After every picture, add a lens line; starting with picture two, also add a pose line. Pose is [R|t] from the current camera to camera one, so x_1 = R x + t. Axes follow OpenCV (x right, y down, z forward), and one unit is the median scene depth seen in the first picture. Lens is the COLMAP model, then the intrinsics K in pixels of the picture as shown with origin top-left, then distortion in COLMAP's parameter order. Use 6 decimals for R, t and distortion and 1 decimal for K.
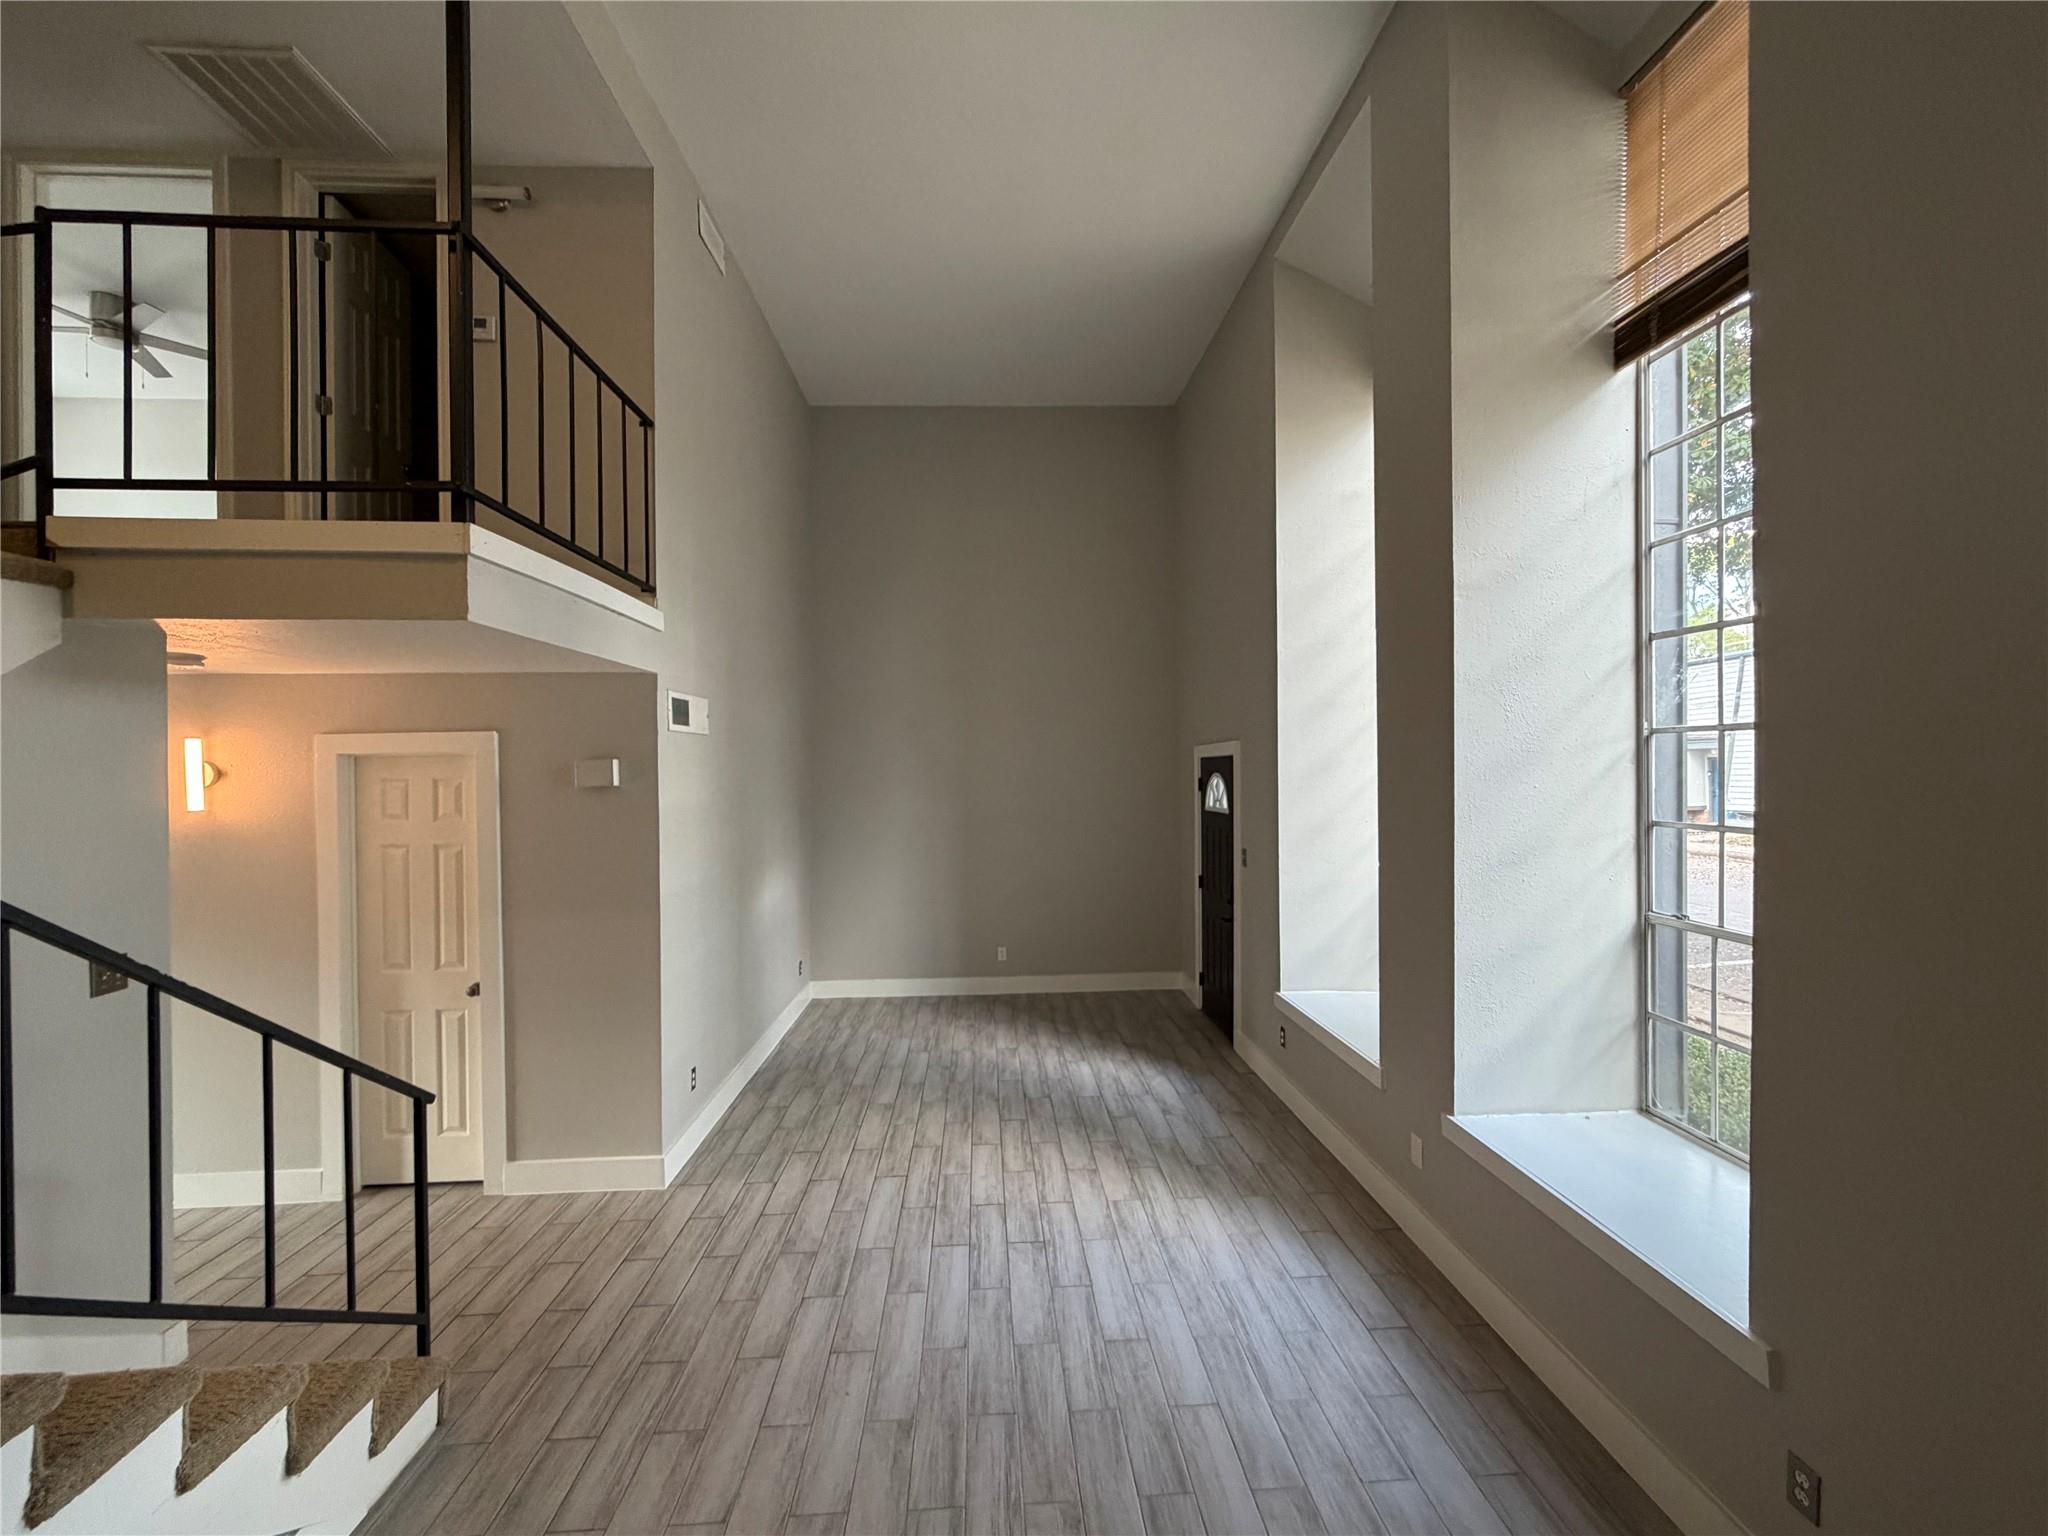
lens RADIAL K [[823.7, 0, 1024.4], [0, 823.7, 773.7], [0, 0, 1]] dist [0.002382, -0.000049]
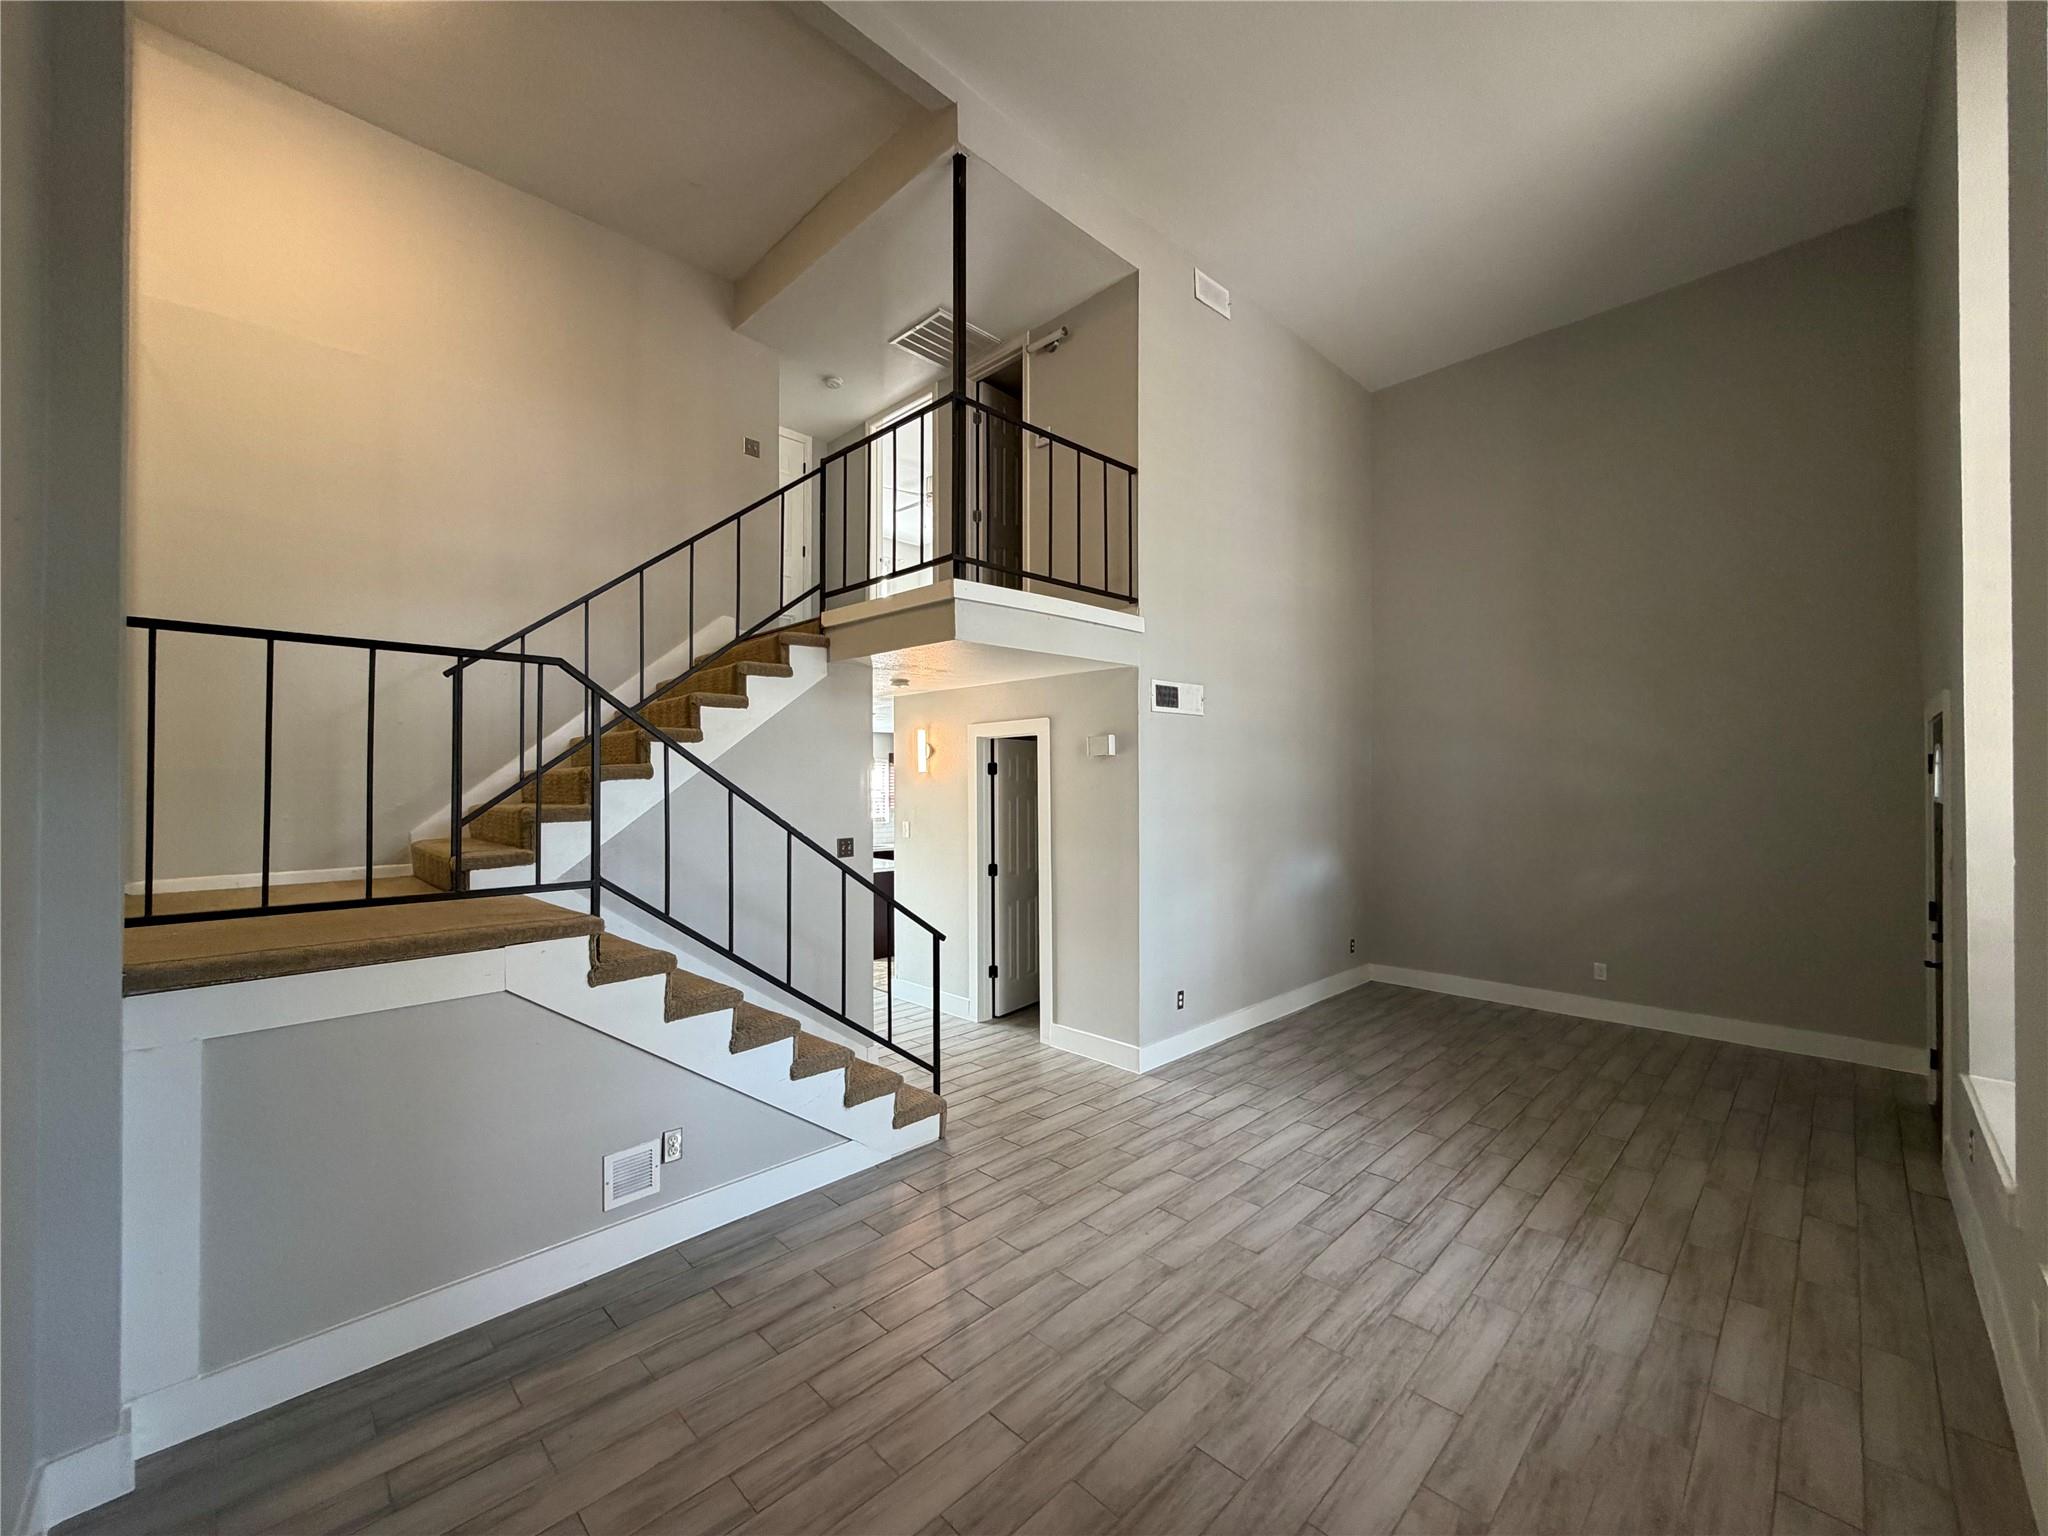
lens RADIAL K [[815.1, 0, 1020.7], [0, 815.1, 774.8], [0, 0, 1]] dist [0.001670, -0.000077]
pose [[0.663155, 0.004367, -0.748469, 0.393766], [-0.007519, 0.999971, -0.000827, 0.050473], [0.748444, 0.006176, 0.663169, 0.035460]]
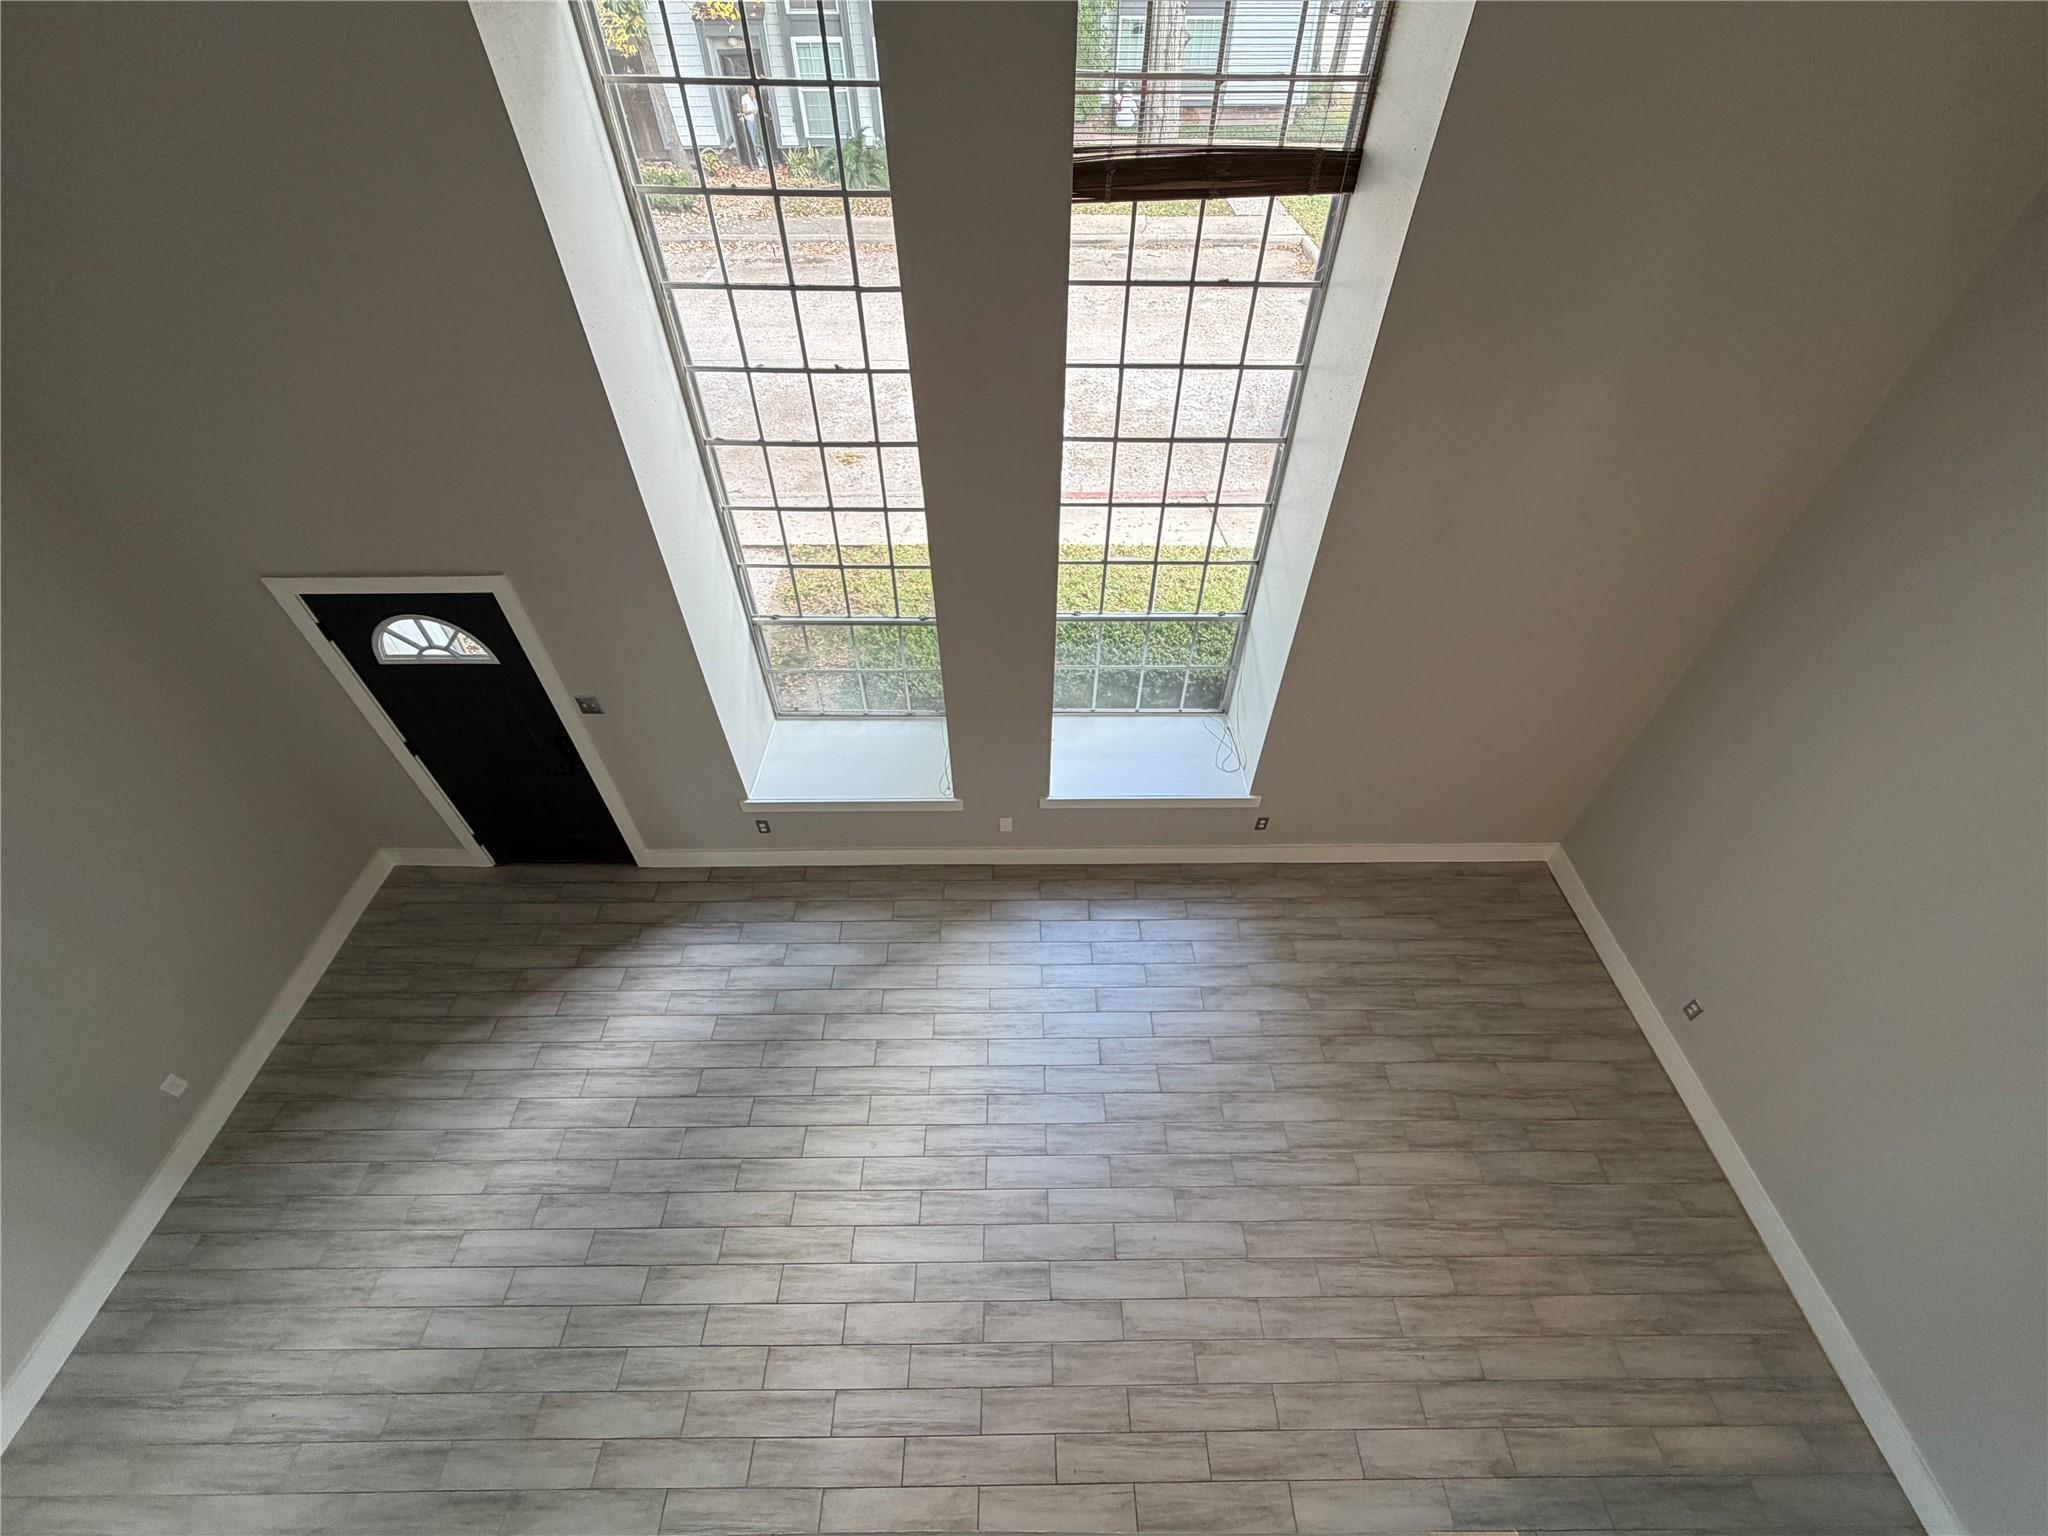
lens RADIAL K [[823.7, 0, 1024.4], [0, 823.7, 773.7], [0, 0, 1]] dist [0.002382, -0.000049]
pose [[0.045101, -0.709212, 0.703551, -0.470047], [-0.003074, 0.704166, 0.710029, -0.617942], [-0.998978, -0.034185, 0.029578, 0.849204]]
